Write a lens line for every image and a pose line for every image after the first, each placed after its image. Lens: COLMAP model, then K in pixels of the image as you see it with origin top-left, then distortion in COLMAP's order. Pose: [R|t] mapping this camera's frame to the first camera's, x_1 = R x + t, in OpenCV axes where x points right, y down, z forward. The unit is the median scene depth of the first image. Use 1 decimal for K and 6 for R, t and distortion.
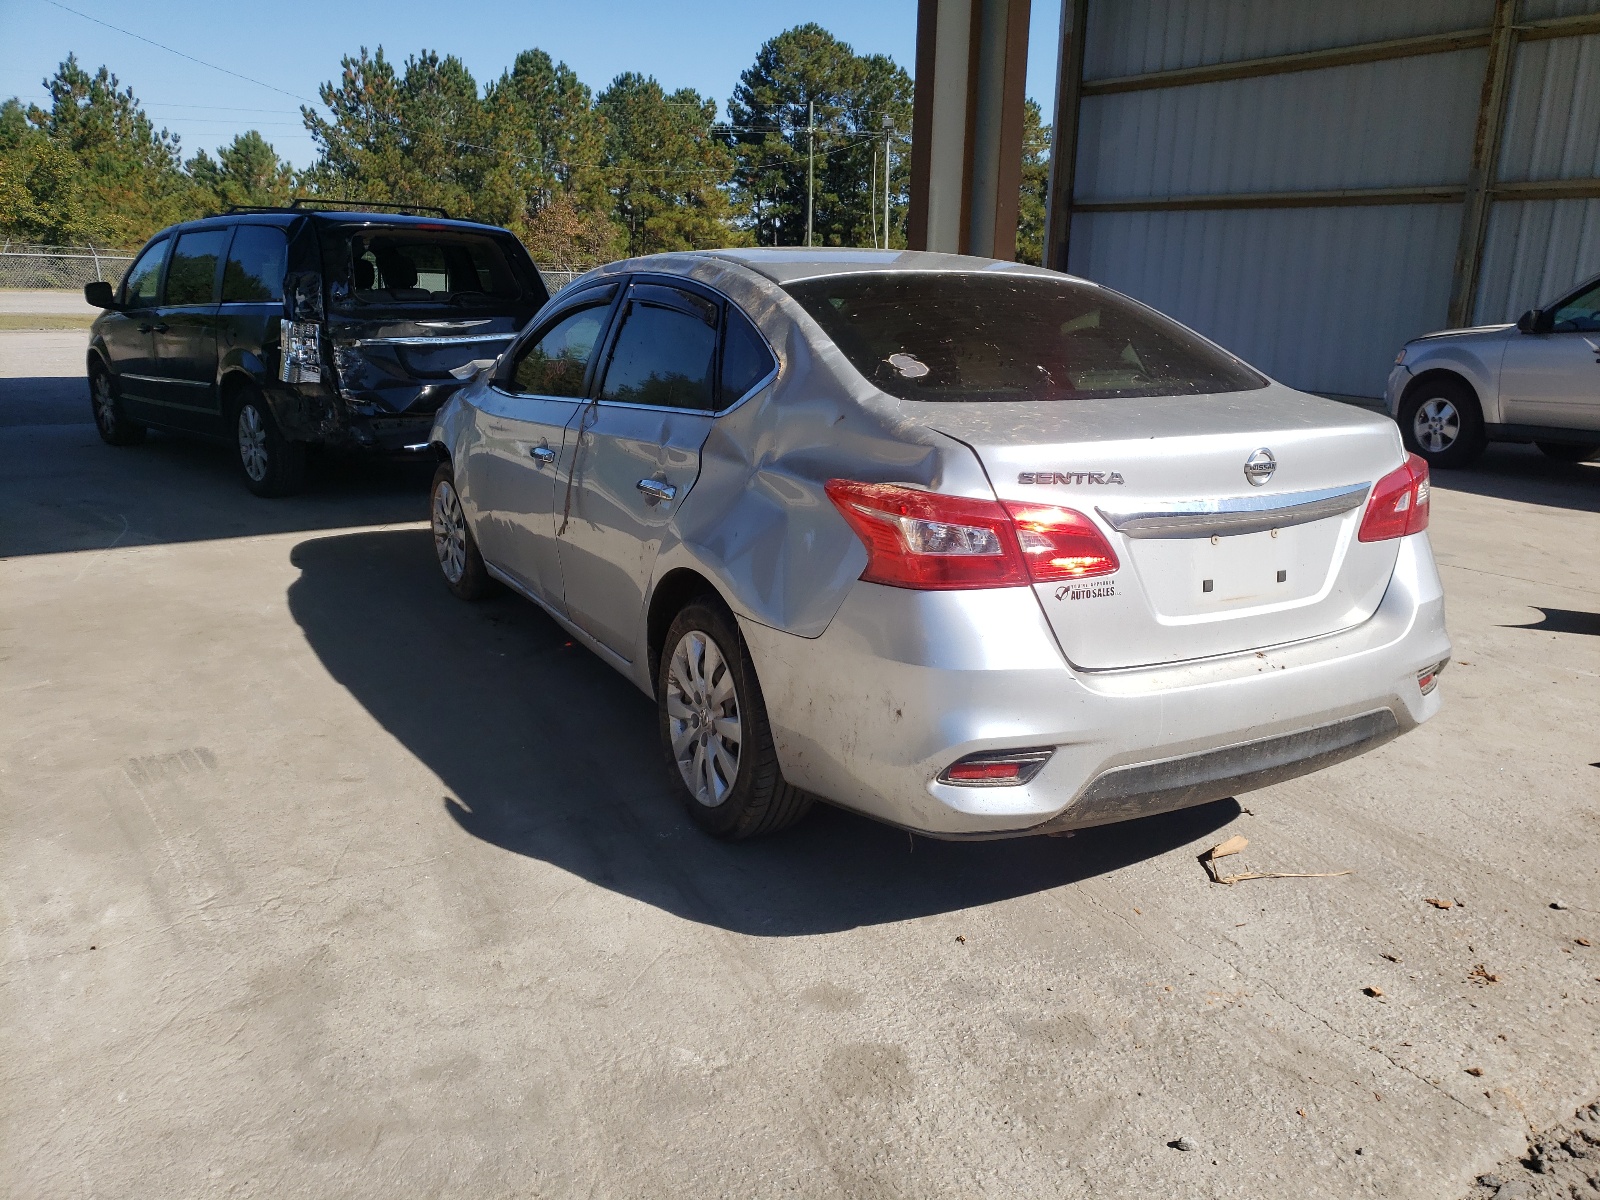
lens RADIAL K [[1224.8, 0, 810.7], [0, 1224.8, 595.6], [0, 0, 1]] dist [0.027661, 0.001868]
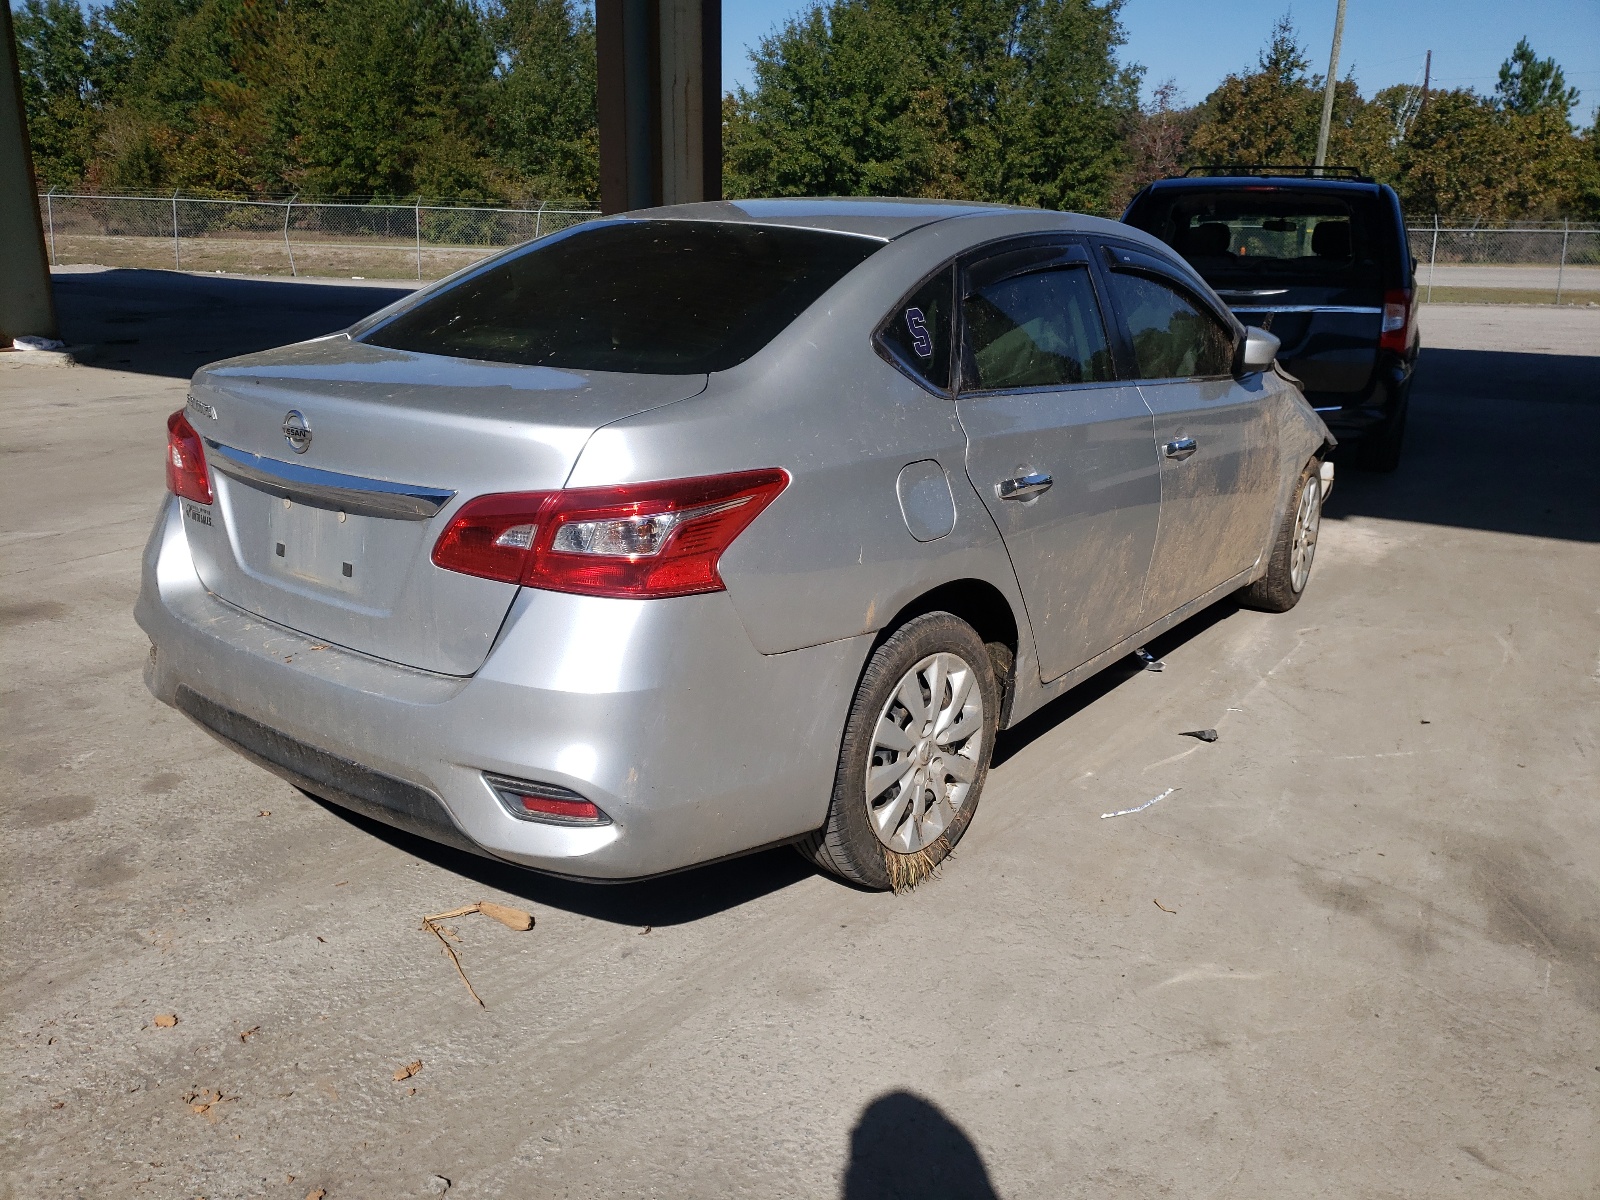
lens RADIAL K [[1224.8, 0, 810.7], [0, 1224.8, 595.6], [0, 0, 1]] dist [0.027661, 0.001868]
pose [[0.411236, 0.248399, -0.877031, 1.328405], [-0.233265, 0.958794, 0.162179, -0.222602], [0.881177, 0.137887, 0.452233, 0.942753]]
